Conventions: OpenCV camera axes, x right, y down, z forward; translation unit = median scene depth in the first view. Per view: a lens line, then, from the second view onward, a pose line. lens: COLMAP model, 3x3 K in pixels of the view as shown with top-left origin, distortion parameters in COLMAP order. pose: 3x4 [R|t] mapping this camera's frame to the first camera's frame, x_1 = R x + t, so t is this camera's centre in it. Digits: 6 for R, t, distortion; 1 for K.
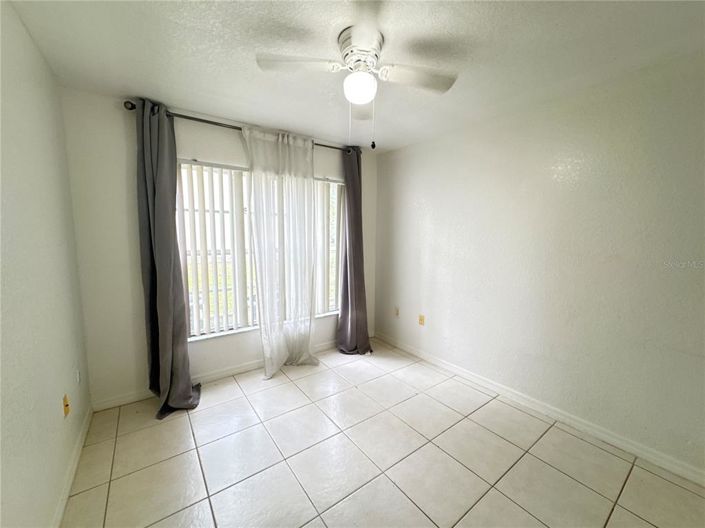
lens RADIAL K [[281.0, 0, 347.1], [0, 281.0, 262.2], [0, 0, 1]] dist [-0.002451, 0.000150]
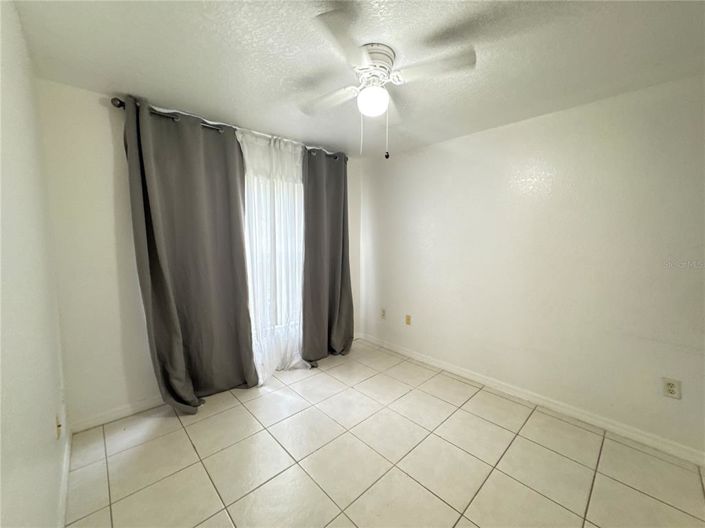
lens RADIAL K [[281.0, 0, 340.4], [0, 281.0, 262.5], [0, 0, 1]] dist [-0.002451, 0.000150]
pose [[0.992428, -0.011660, 0.122276, -0.138449], [0.012947, 0.999869, -0.009738, -0.002419], [-0.122146, 0.011247, 0.992448, -0.019453]]
